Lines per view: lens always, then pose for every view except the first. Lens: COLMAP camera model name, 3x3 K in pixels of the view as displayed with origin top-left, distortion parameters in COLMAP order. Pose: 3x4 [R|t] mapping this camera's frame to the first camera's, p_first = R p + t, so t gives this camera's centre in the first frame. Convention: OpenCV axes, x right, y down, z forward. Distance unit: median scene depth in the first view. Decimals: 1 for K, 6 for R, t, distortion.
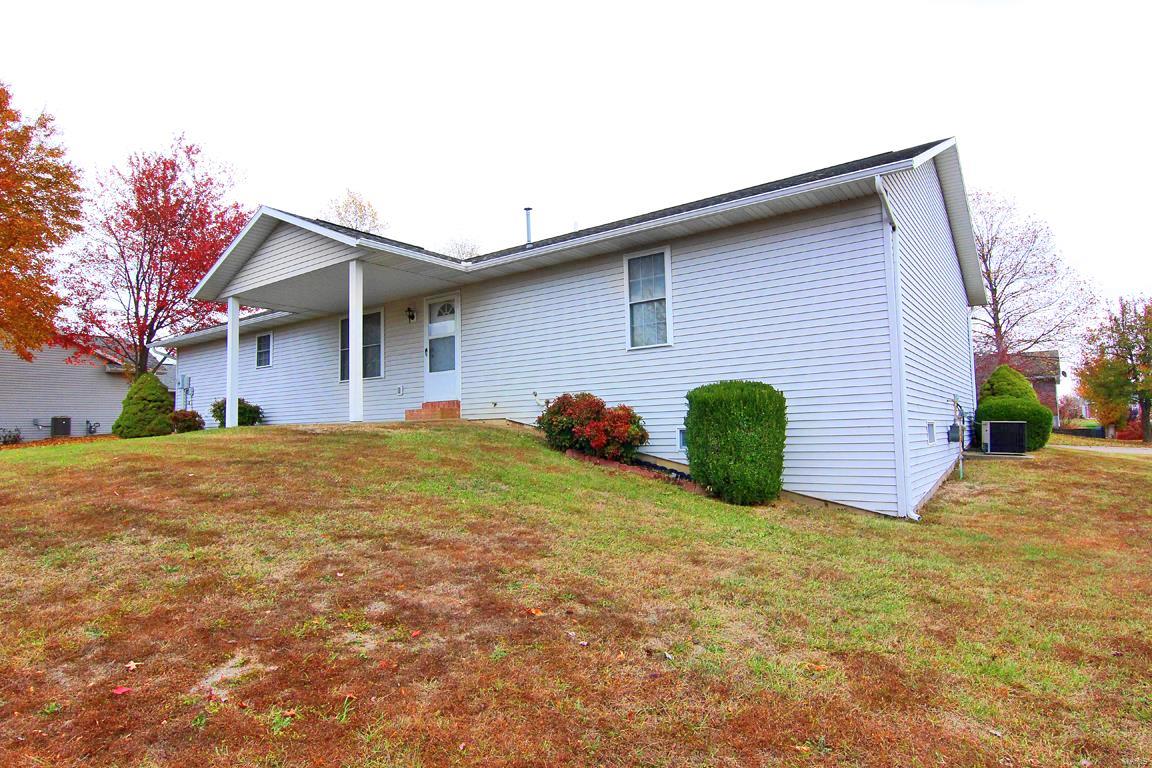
lens RADIAL K [[645.2, 0, 579.7], [0, 645.2, 385.1], [0, 0, 1]] dist [0.001875, -0.018575]
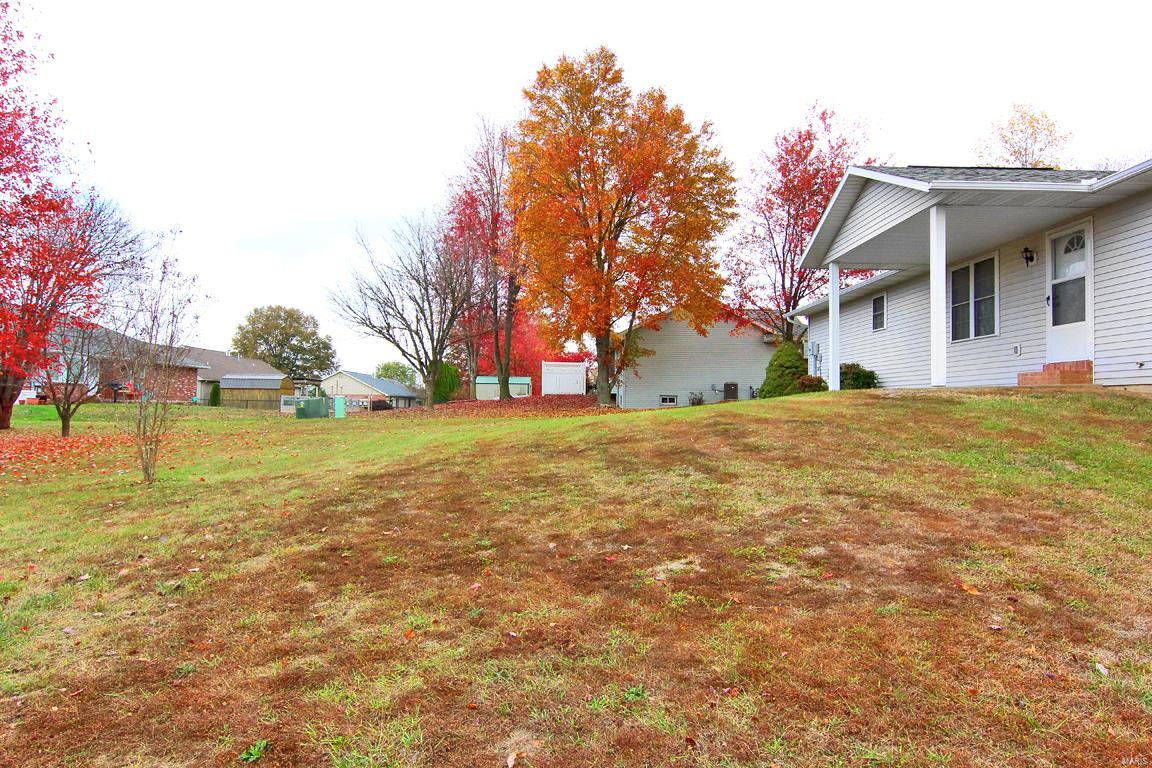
lens RADIAL K [[728.2, 0, 574.7], [0, 728.2, 387.7], [0, 0, 1]] dist [-0.005653, -0.001411]
pose [[0.601955, 0.008790, -0.798482, 0.129979], [0.033307, 0.998793, 0.036105, 0.004321], [0.797835, -0.048329, 0.600935, -0.013266]]
